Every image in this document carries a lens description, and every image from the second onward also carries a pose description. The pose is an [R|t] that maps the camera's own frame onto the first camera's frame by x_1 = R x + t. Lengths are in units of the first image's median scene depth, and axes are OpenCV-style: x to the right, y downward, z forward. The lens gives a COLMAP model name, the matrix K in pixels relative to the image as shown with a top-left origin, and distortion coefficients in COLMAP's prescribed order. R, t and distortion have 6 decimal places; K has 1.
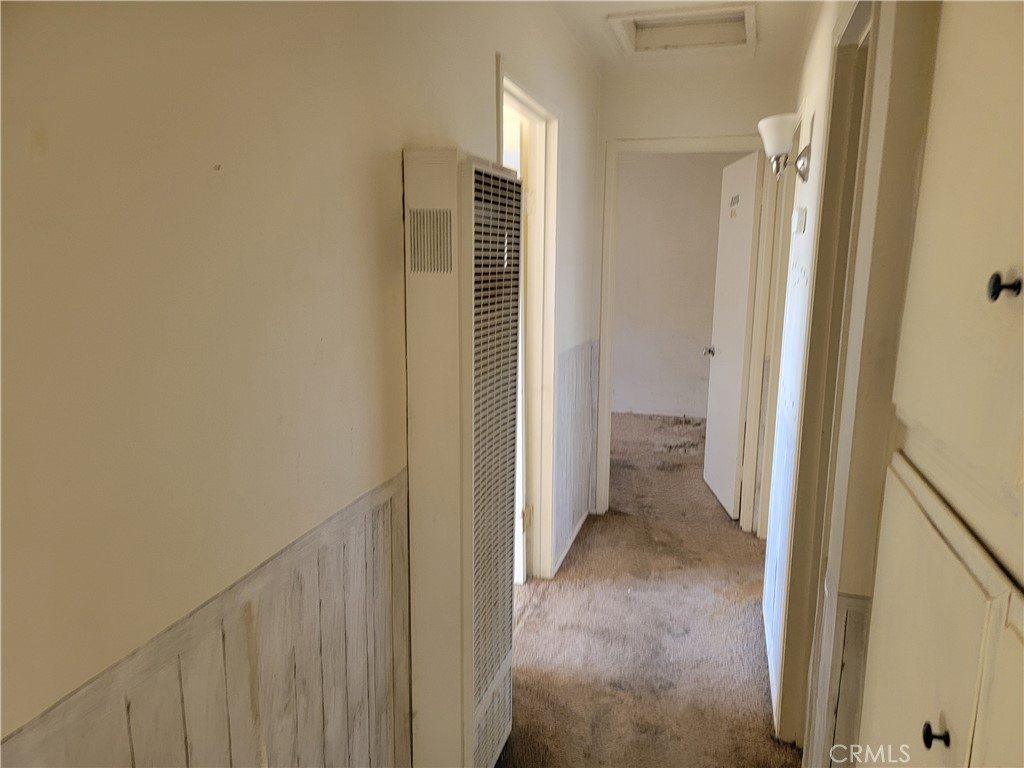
lens RADIAL K [[719.3, 0, 512.4], [0, 719.3, 385.3], [0, 0, 1]] dist [0.041582, -0.030338]
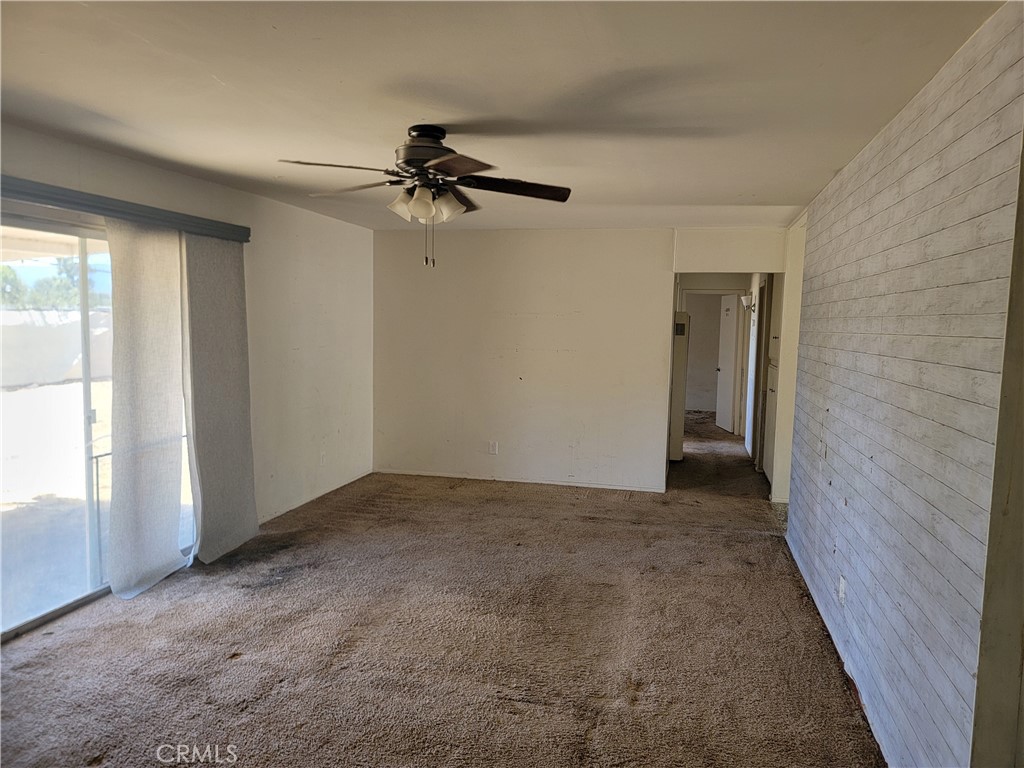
lens RADIAL K [[719.3, 0, 511.6], [0, 719.3, 383.8], [0, 0, 1]] dist [0.041582, -0.030338]
pose [[0.998592, -0.000569, 0.053044, -1.006099], [0.005684, 0.995333, -0.096329, 0.421589], [-0.052742, 0.096494, 0.993935, -2.511453]]
